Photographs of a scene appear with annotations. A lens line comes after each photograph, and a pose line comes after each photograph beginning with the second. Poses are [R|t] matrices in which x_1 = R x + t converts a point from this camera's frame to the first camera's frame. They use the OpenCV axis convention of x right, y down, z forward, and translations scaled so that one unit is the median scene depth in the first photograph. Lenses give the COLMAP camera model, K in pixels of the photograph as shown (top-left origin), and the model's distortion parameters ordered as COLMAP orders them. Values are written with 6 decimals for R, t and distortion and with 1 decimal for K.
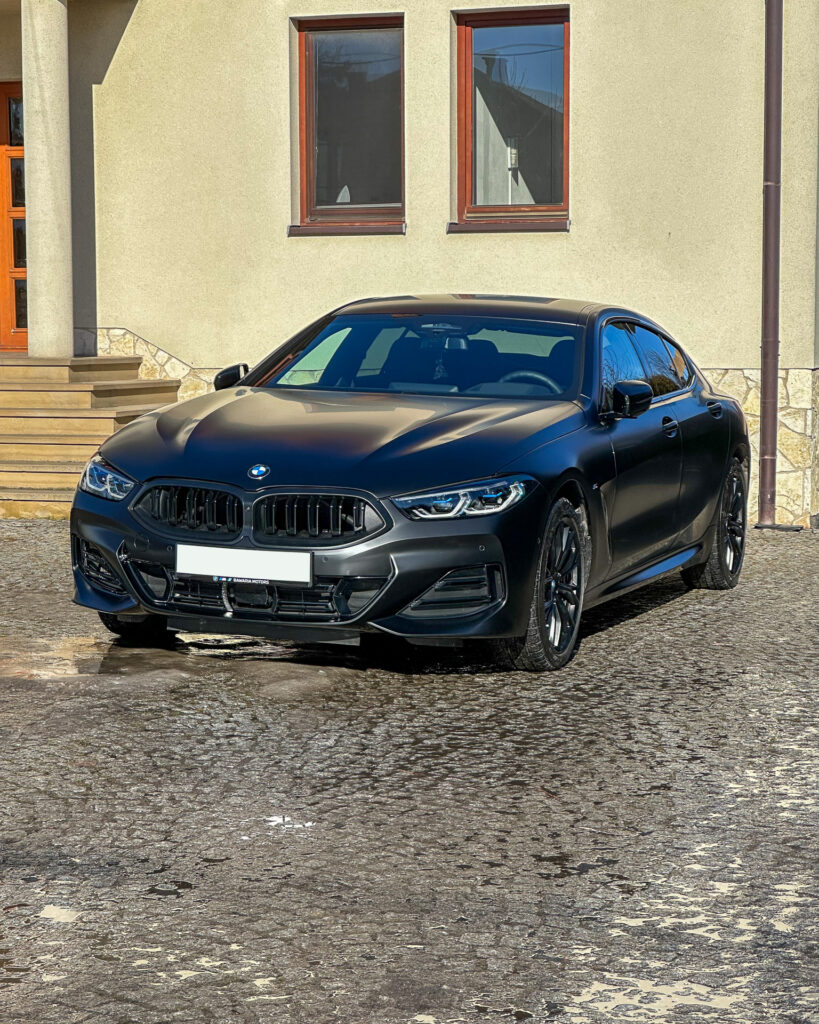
lens RADIAL K [[2720.5, 0, 408.9], [0, 2720.5, 511.6], [0, 0, 1]] dist [0.056397, 4.189618]
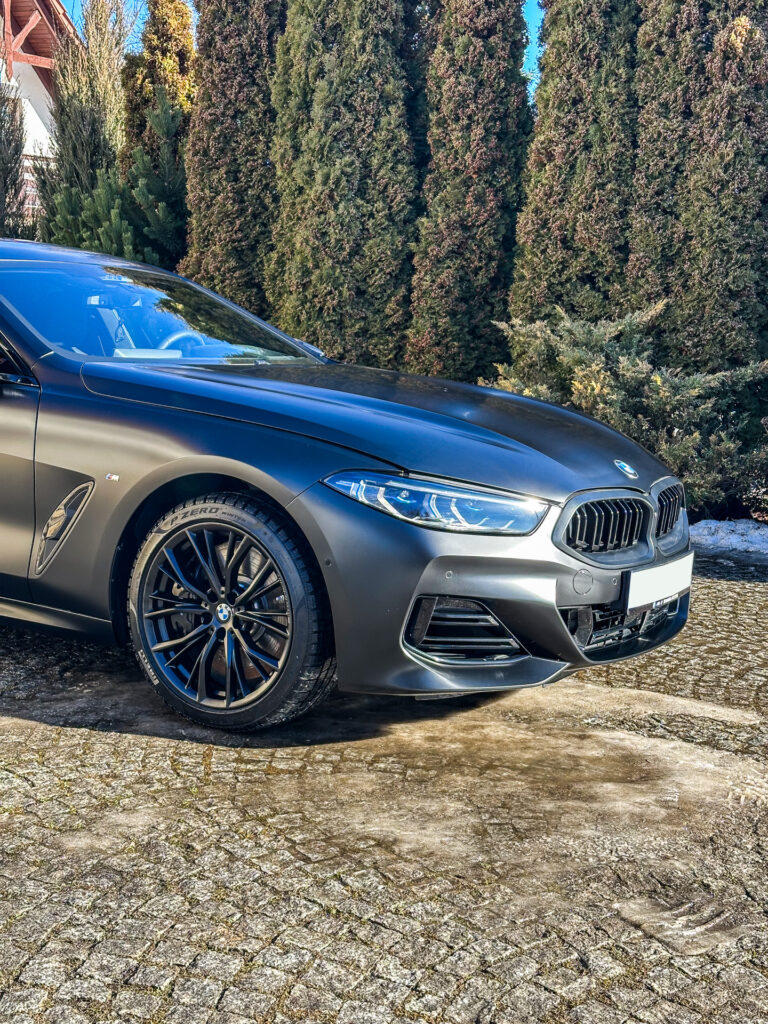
lens RADIAL K [[1448.8, 0, 384.8], [0, 1448.8, 495.7], [0, 0, 1]] dist [0.182543, -0.395190]
pose [[0.189598, -0.137580, 0.972175, -0.490077], [0.042683, 0.990353, 0.131829, -0.066670], [-0.980934, 0.016501, 0.193641, 0.962493]]
